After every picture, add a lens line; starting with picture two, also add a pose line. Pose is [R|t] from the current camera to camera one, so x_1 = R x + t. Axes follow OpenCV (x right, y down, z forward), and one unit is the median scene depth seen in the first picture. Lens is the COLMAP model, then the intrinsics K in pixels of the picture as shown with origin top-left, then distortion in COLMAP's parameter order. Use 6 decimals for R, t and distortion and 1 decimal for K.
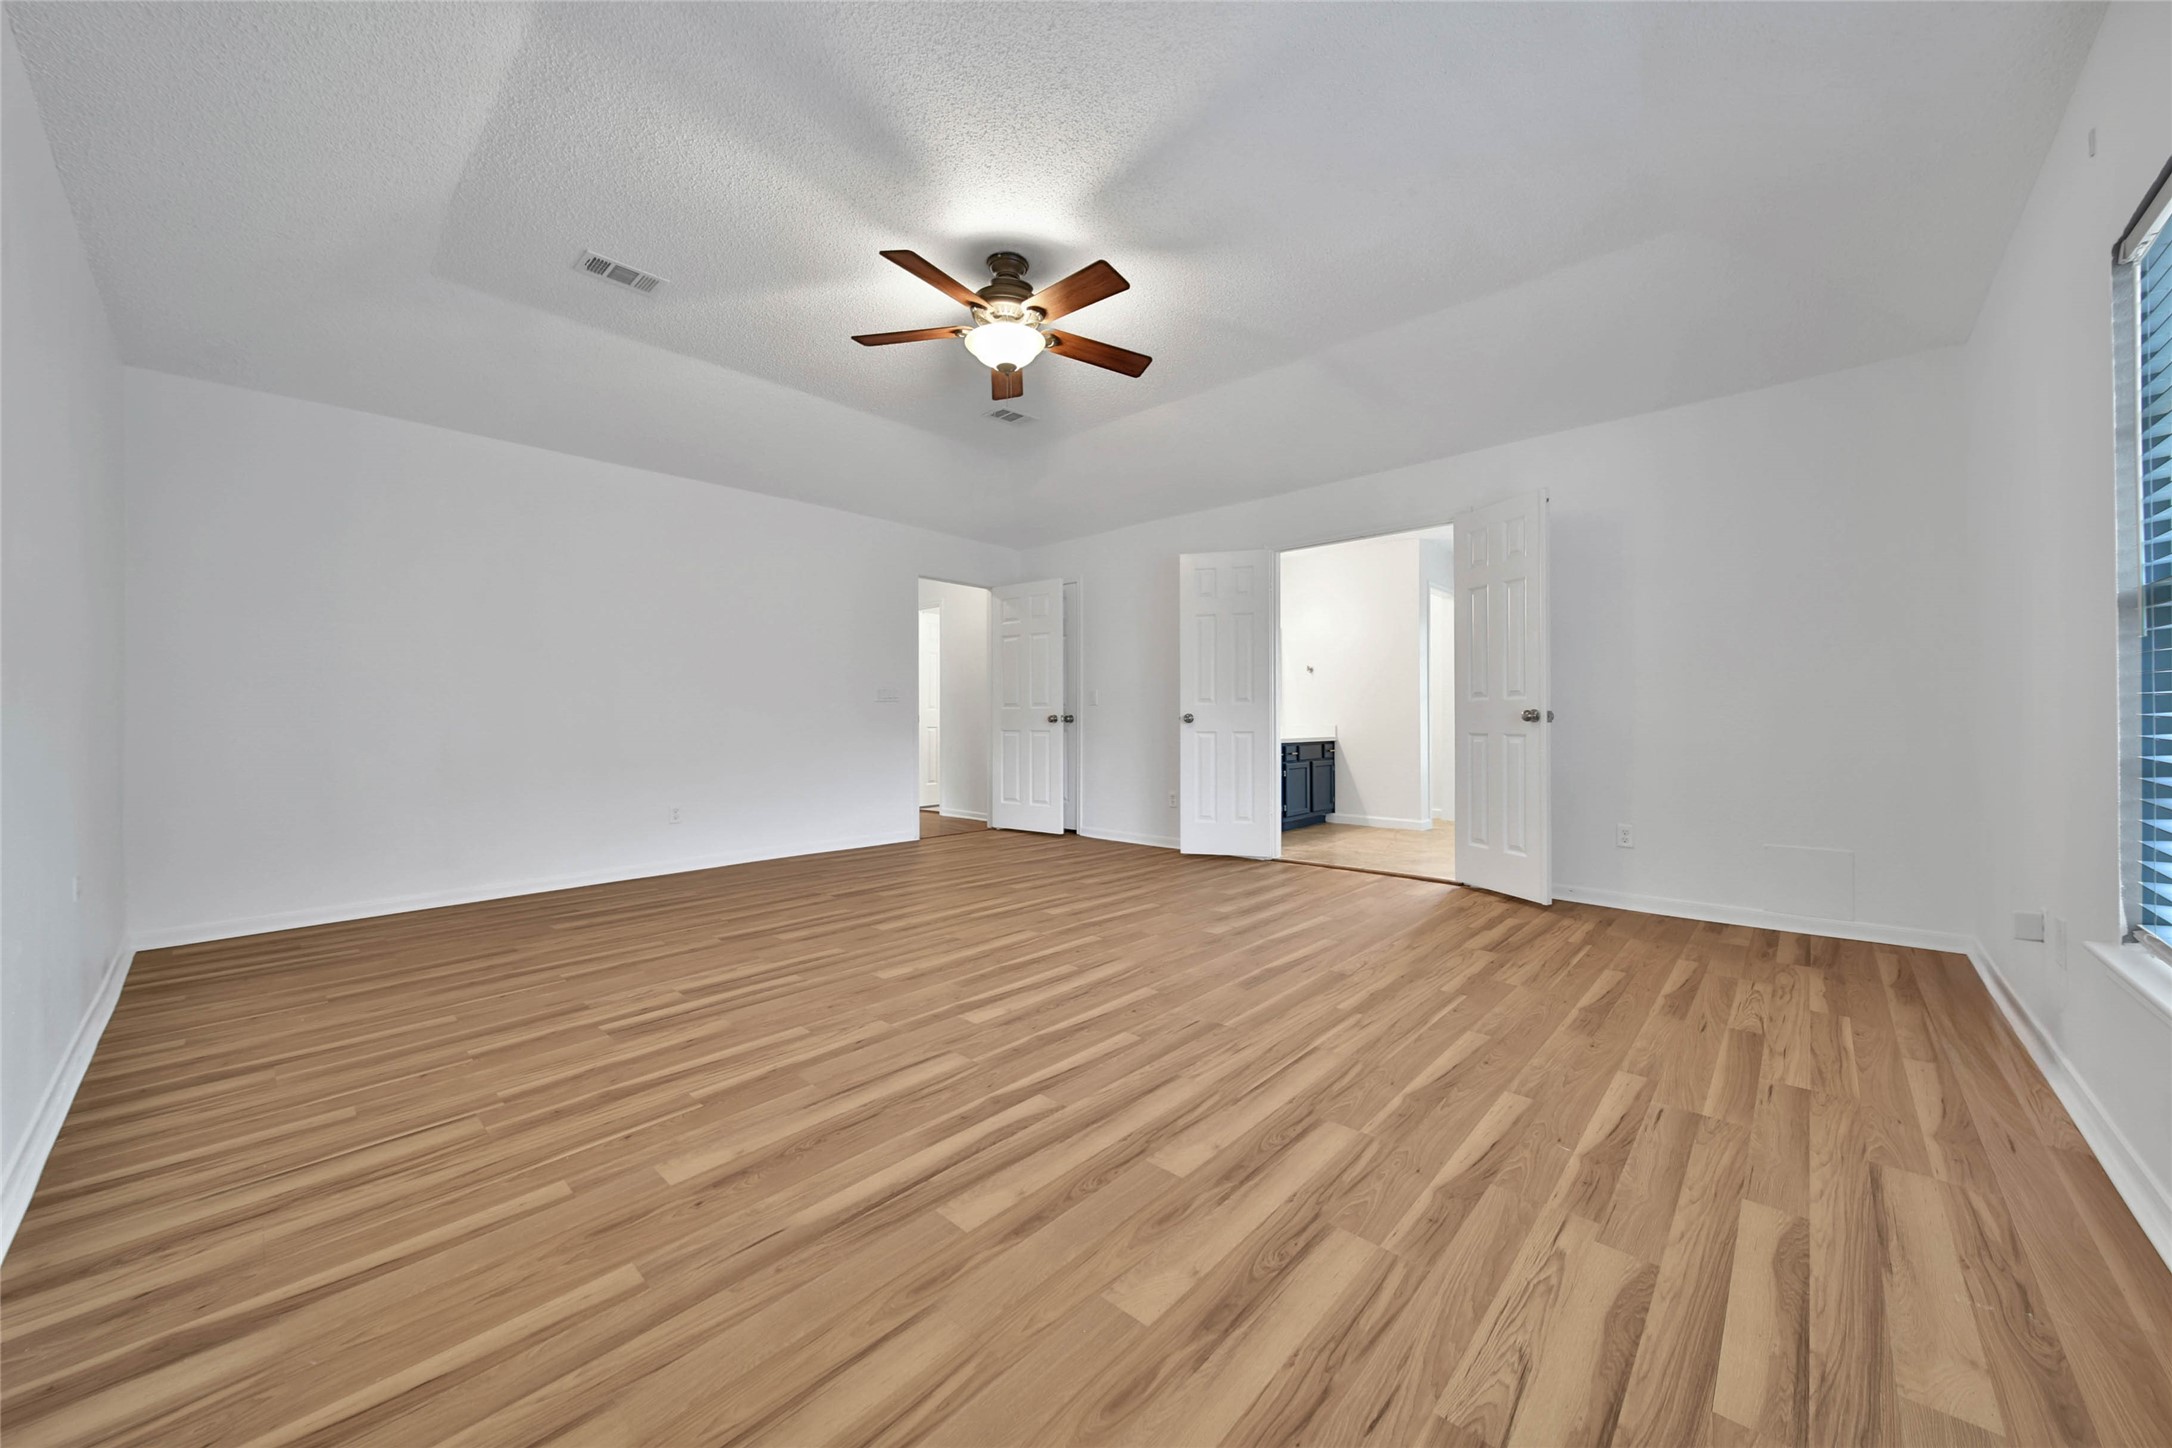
lens RADIAL K [[780.7, 0, 1092.3], [0, 780.7, 723.9], [0, 0, 1]] dist [-0.000669, -0.001586]
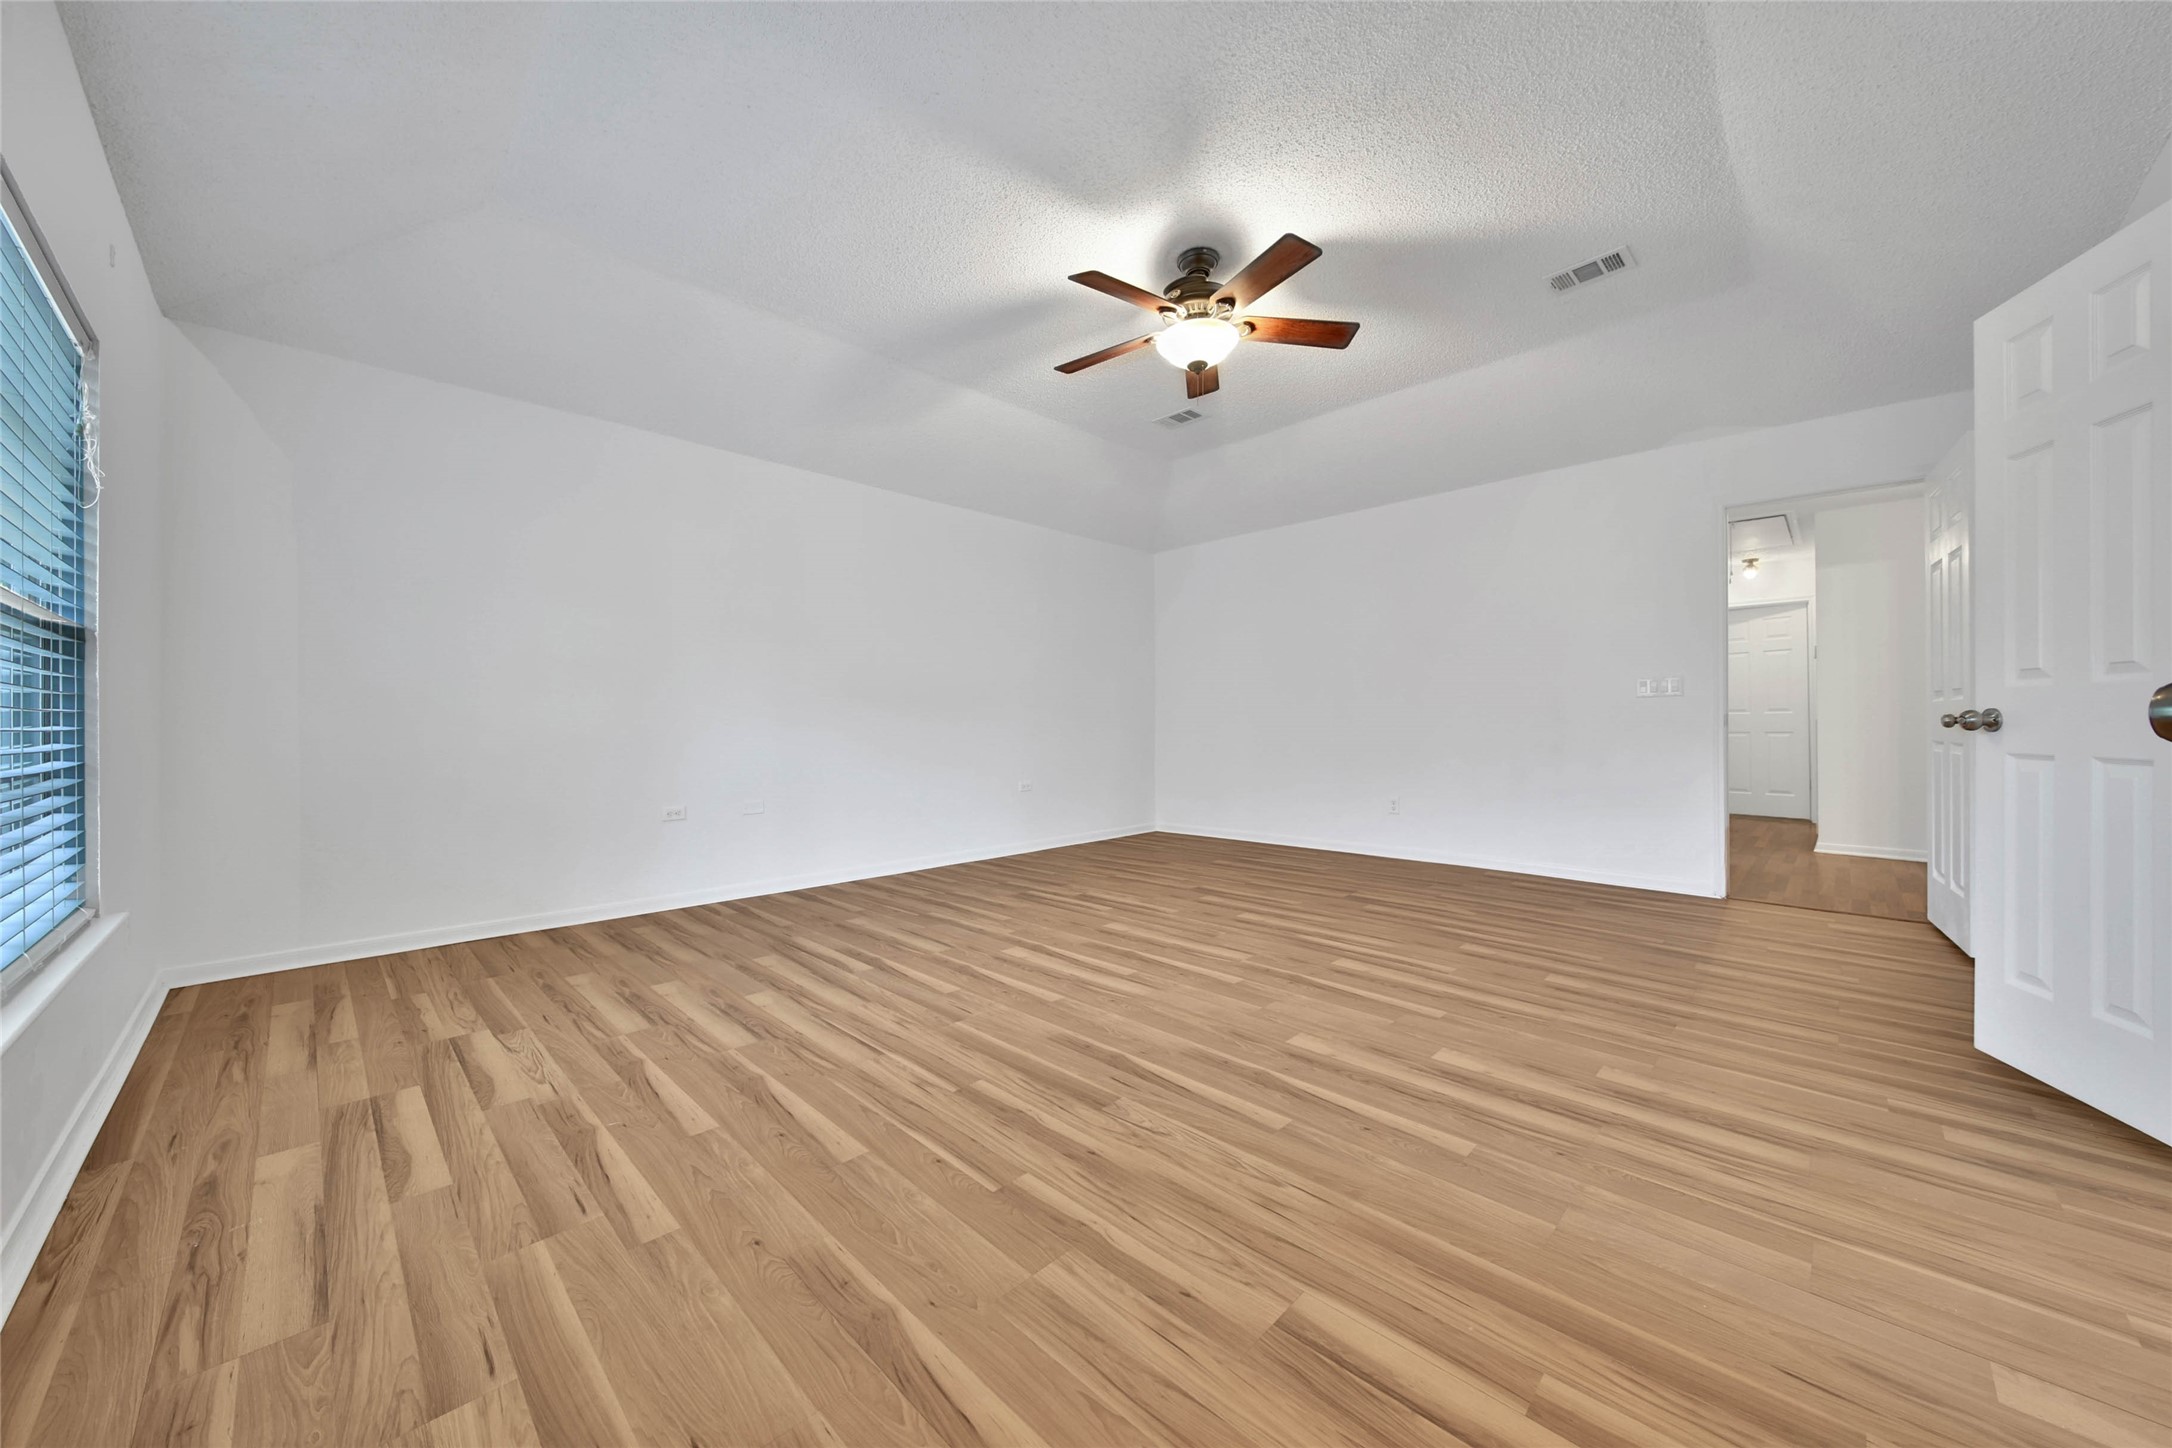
lens RADIAL K [[780.7, 0, 1089.0], [0, 780.7, 716.9], [0, 0, 1]] dist [-0.000669, -0.001586]
pose [[-0.036402, -0.003410, -0.999331, 1.485664], [-0.003875, 0.999987, -0.003271, -0.013919], [0.999330, 0.003753, -0.036415, 1.516306]]
